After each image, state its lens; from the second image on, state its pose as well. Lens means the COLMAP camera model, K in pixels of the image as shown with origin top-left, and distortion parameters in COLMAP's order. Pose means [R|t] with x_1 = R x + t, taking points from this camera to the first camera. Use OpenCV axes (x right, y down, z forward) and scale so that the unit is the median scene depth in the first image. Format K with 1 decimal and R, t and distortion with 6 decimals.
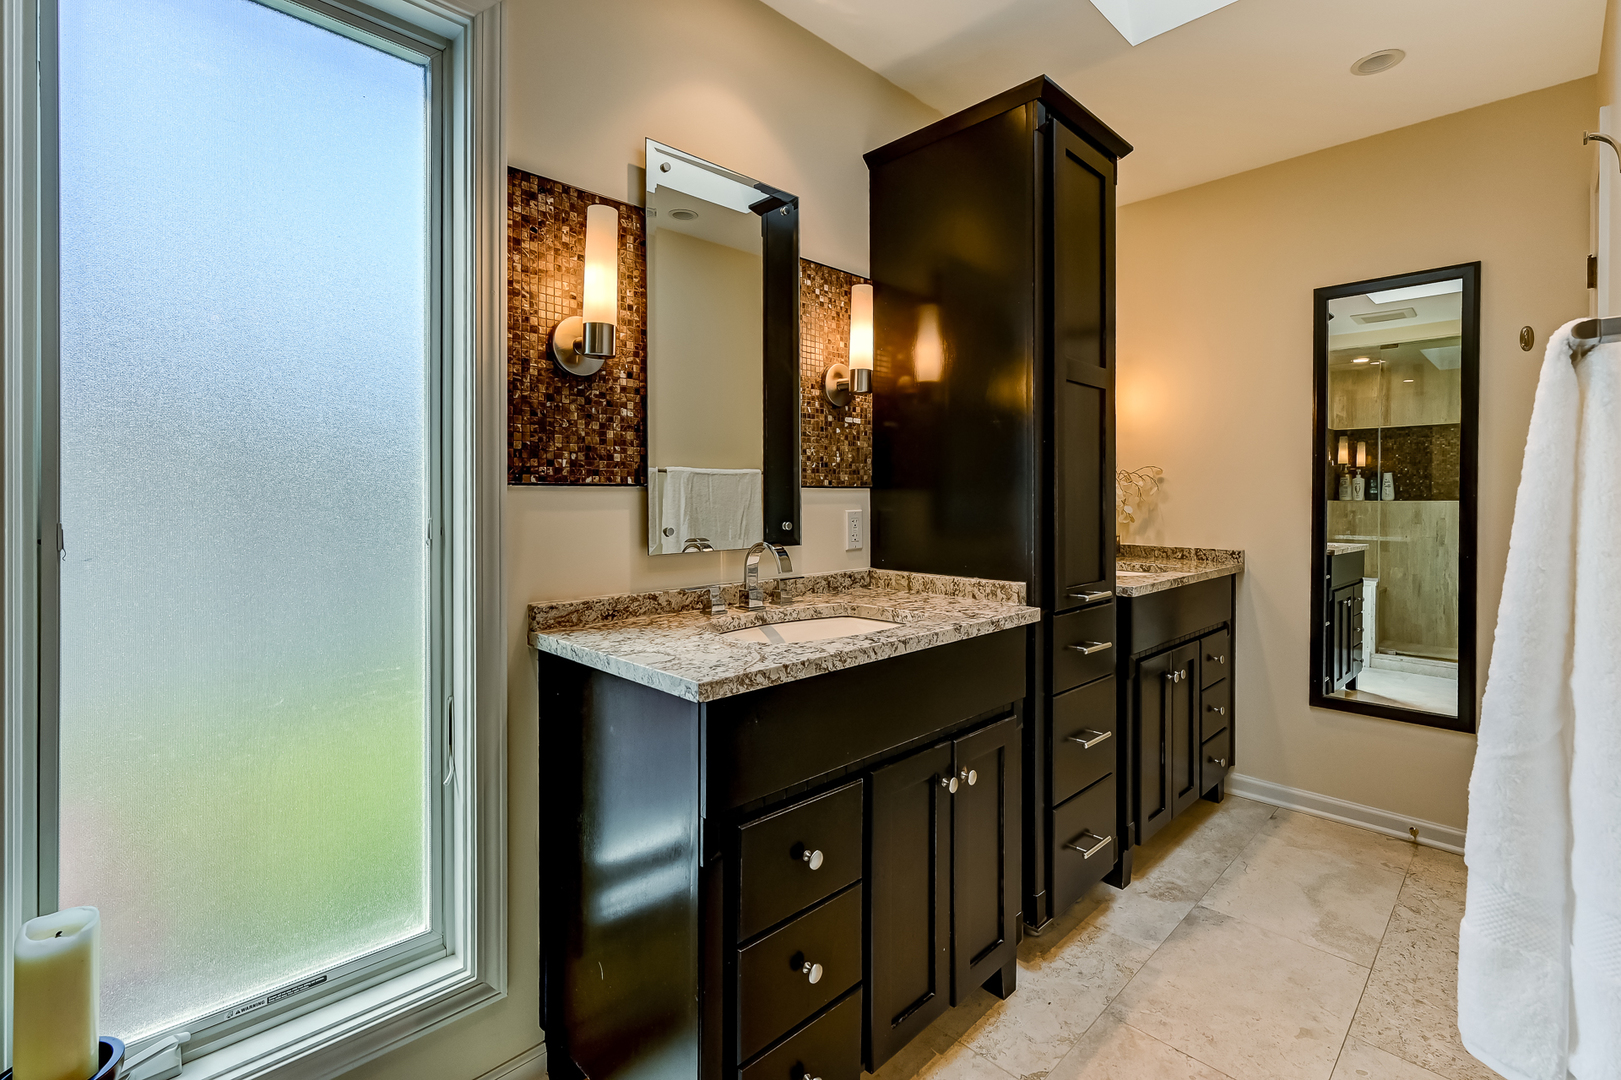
lens RADIAL K [[711.0, 0, 840.3], [0, 711.0, 503.7], [0, 0, 1]] dist [0.020008, 0.000209]
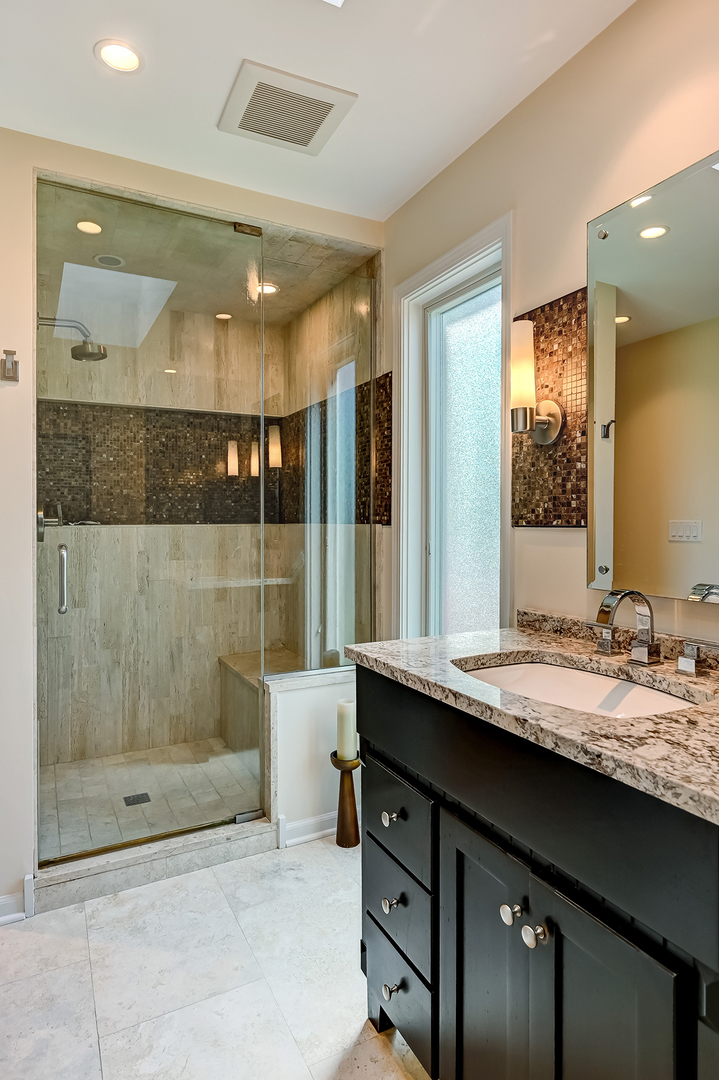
lens RADIAL K [[605.8, 0, 360.9], [0, 605.8, 528.9], [0, 0, 1]] dist [-0.004032, -0.000053]
pose [[-0.293822, 0.013344, -0.955767, 0.816601], [-0.008510, 0.999826, 0.016575, -0.038157], [0.955822, 0.013003, -0.293657, 1.006459]]
